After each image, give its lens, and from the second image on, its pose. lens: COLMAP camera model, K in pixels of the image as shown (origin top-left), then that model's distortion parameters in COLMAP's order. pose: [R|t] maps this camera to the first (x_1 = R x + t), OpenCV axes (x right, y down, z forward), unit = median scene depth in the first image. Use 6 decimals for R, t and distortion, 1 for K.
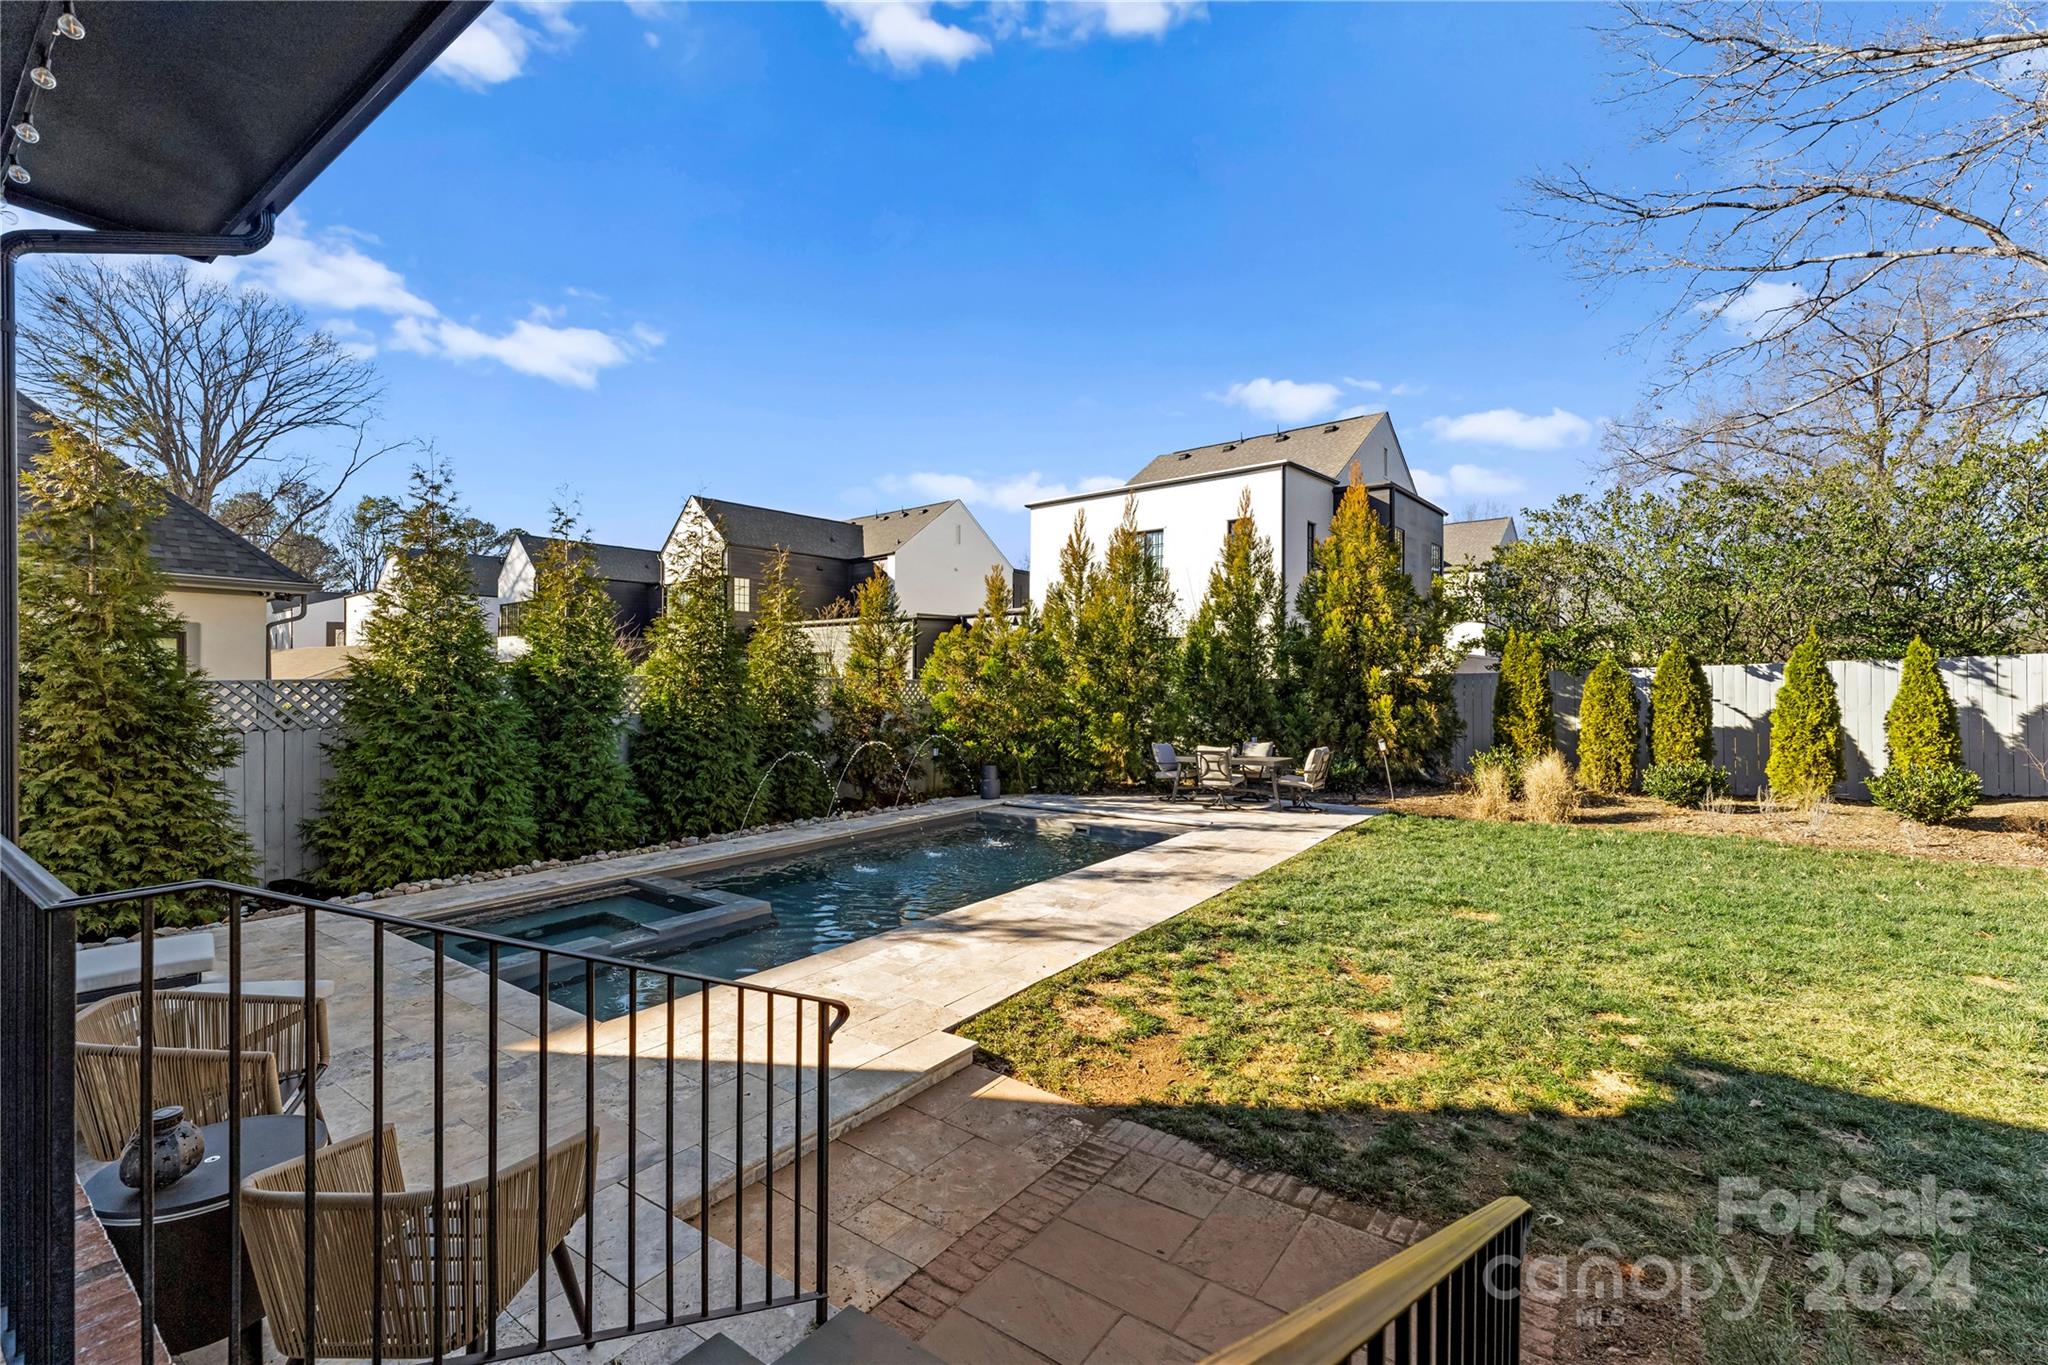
lens RADIAL K [[839.5, 0, 1049.9], [0, 839.5, 672.5], [0, 0, 1]] dist [-0.003963, -0.000749]
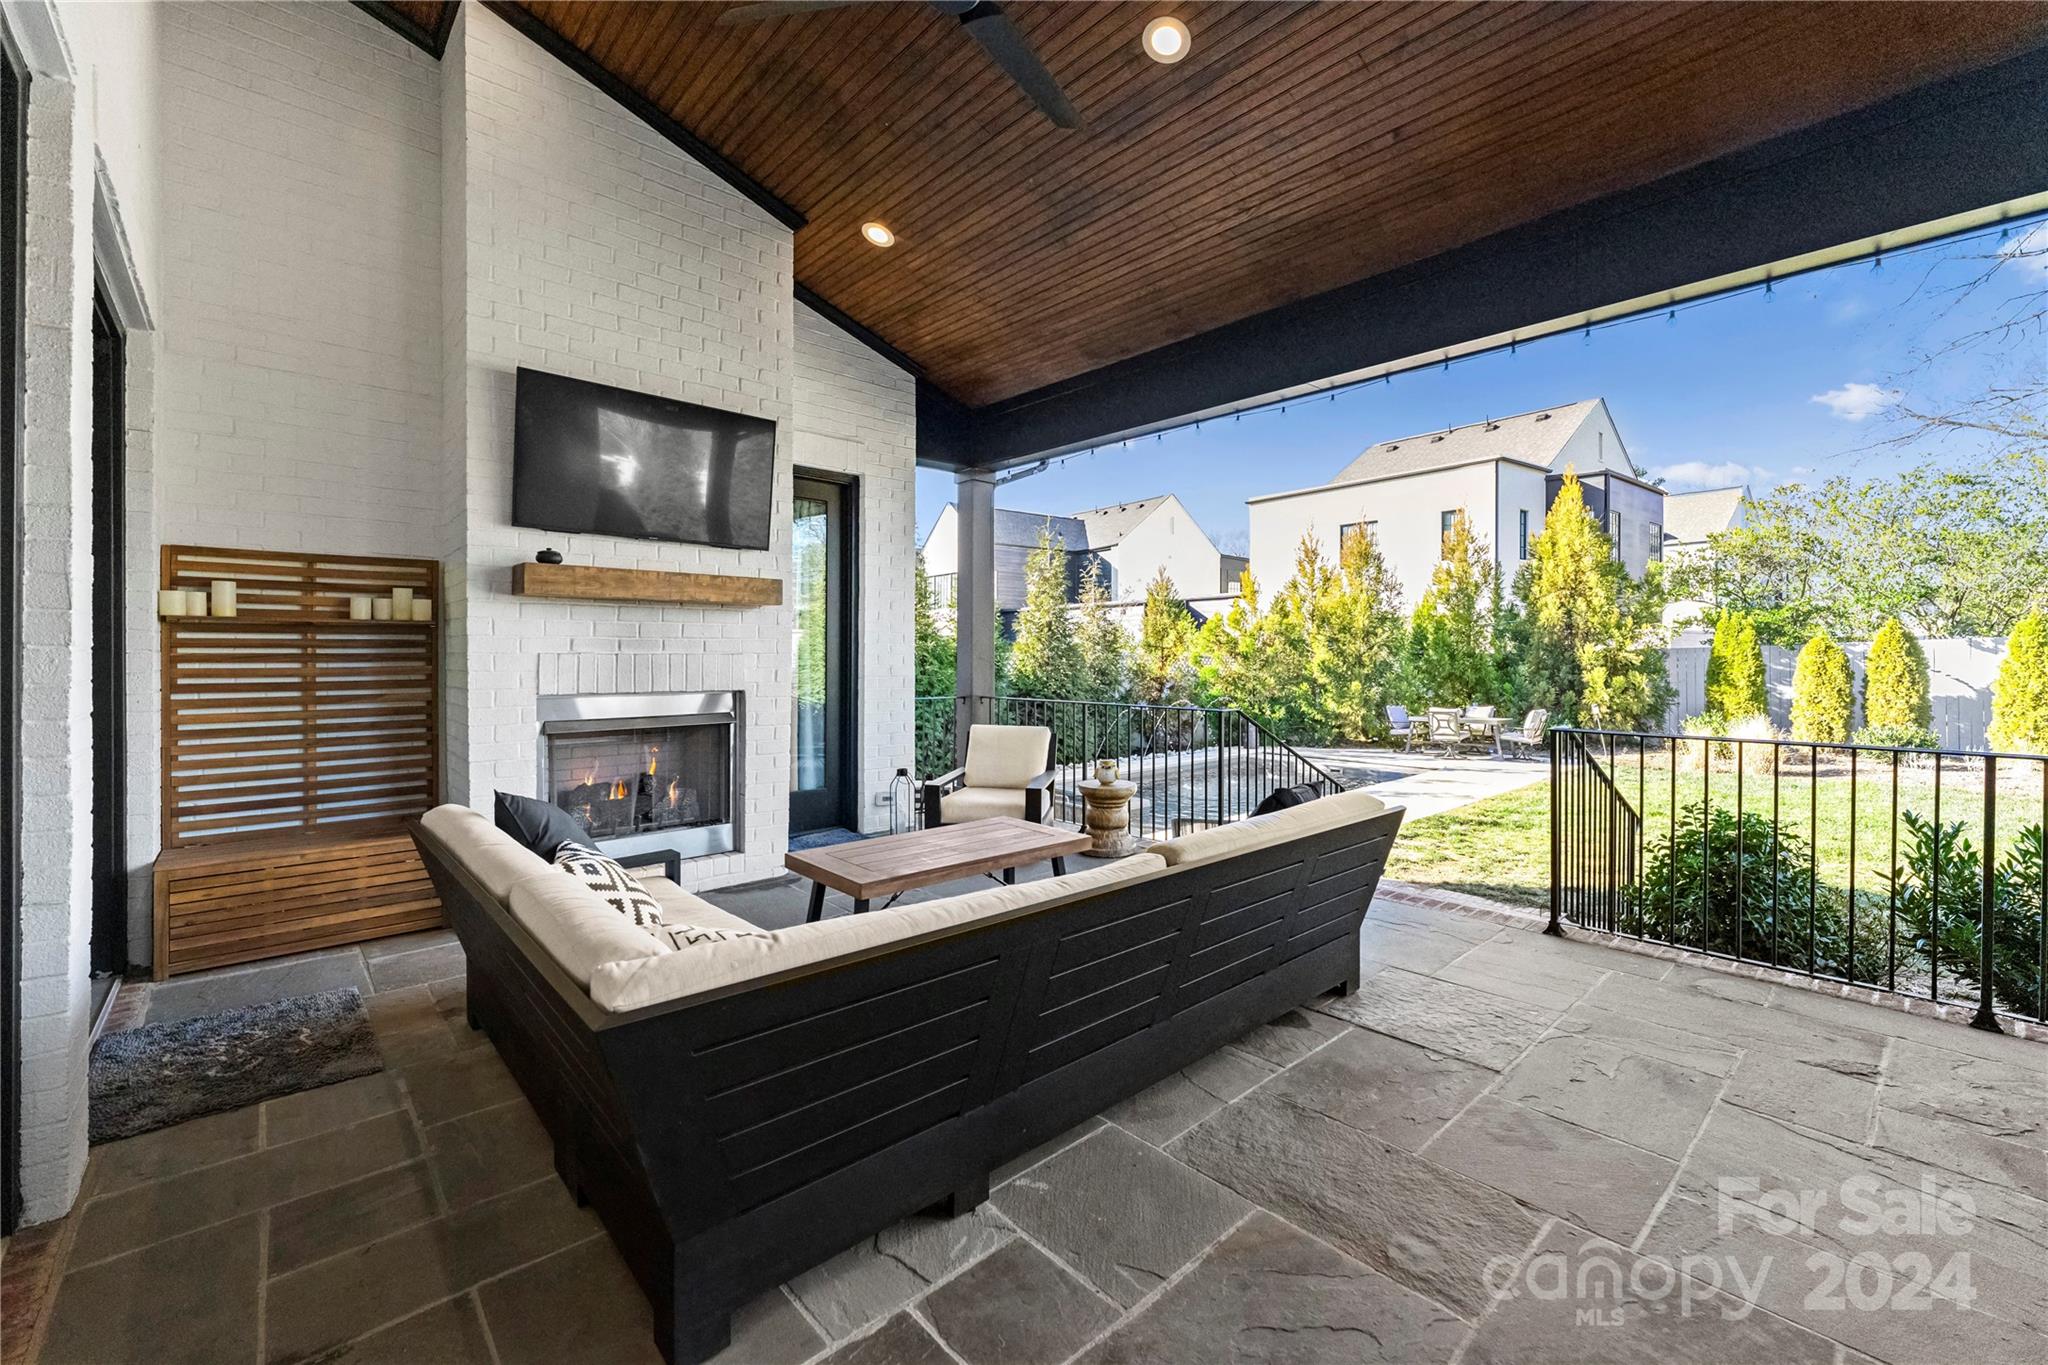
lens RADIAL K [[839.5, 0, 1028.7], [0, 839.5, 656.4], [0, 0, 1]] dist [-0.003963, -0.000749]
pose [[0.975627, -0.004061, -0.219399, -0.115325], [0.006096, 0.999944, 0.008600, -0.002914], [0.219352, -0.009727, 0.975597, -0.304384]]
